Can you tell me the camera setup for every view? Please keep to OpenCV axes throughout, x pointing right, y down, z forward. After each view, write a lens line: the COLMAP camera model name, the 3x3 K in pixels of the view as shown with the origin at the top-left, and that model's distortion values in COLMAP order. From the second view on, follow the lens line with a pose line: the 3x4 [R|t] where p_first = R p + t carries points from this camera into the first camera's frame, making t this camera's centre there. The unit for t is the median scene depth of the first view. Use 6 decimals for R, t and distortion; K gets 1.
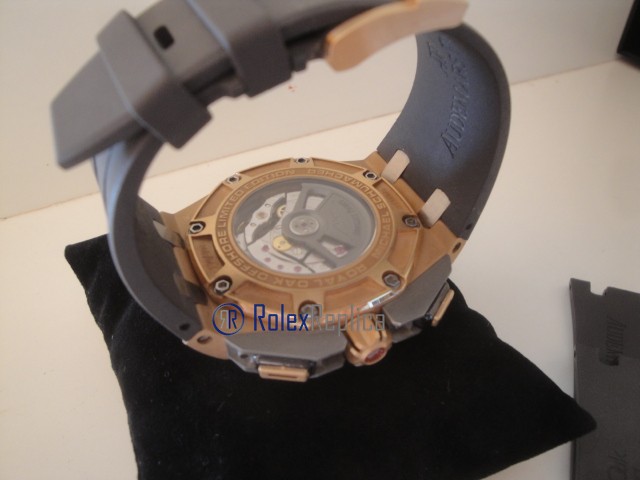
lens RADIAL K [[531.3, 0, 318.9], [0, 531.3, 234.6], [0, 0, 1]] dist [-0.150038, 0.049970]
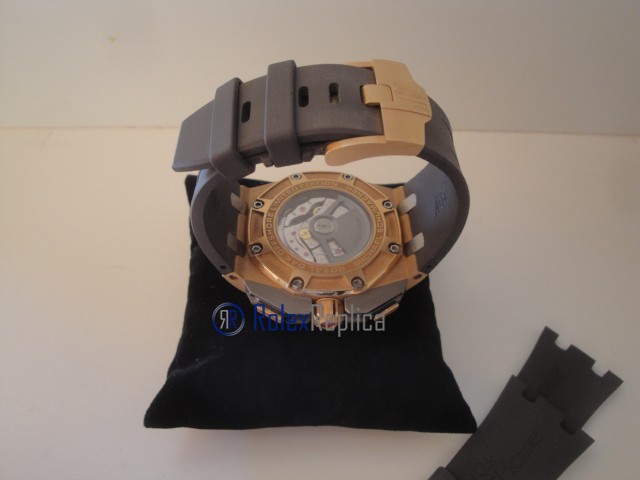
lens RADIAL K [[531.3, 0, 324.0], [0, 531.3, 243.7], [0, 0, 1]] dist [-0.150038, 0.049970]
pose [[0.917178, 0.340788, -0.206514, 0.305548], [-0.303672, 0.933333, 0.191503, -0.265948], [0.258008, -0.112930, 0.959520, -0.446164]]
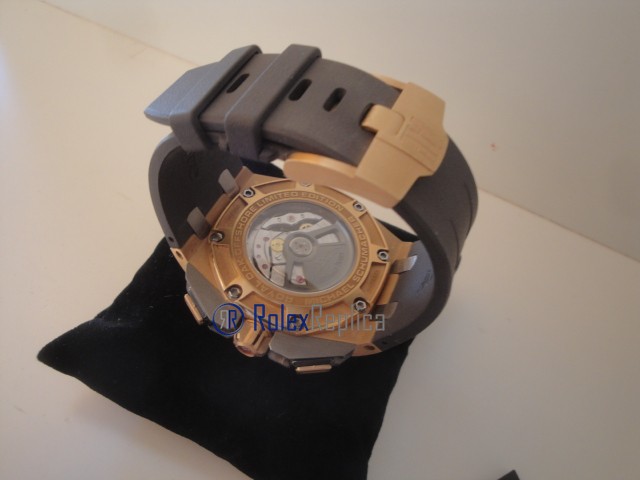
lens RADIAL K [[531.3, 0, 323.7], [0, 531.3, 243.4], [0, 0, 1]] dist [-0.150038, 0.049970]
pose [[0.640566, 0.682146, -0.352636, 0.471424], [-0.633870, 0.728923, 0.258613, -0.403901], [0.433456, 0.057866, 0.899315, -0.134693]]
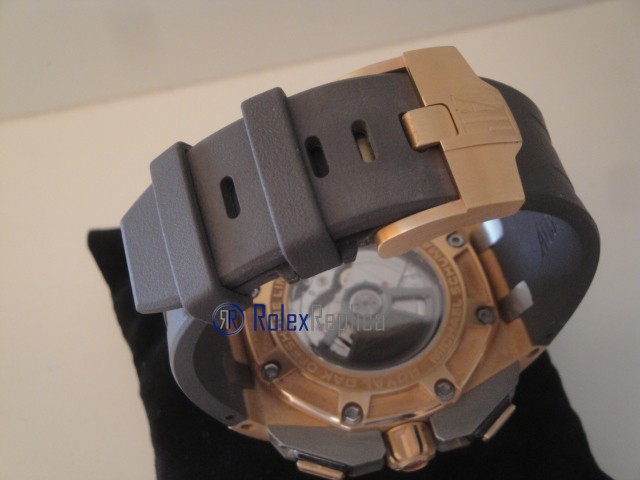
lens RADIAL K [[1003.9, 0, 321.1], [0, 1003.9, 244.5], [0, 0, 1]] dist [0.120431, 0.000000]
pose [[0.981026, 0.134421, -0.139713, 0.129567], [-0.094832, 0.961228, 0.258936, -0.578885], [0.169103, -0.240774, 0.955737, -0.670643]]
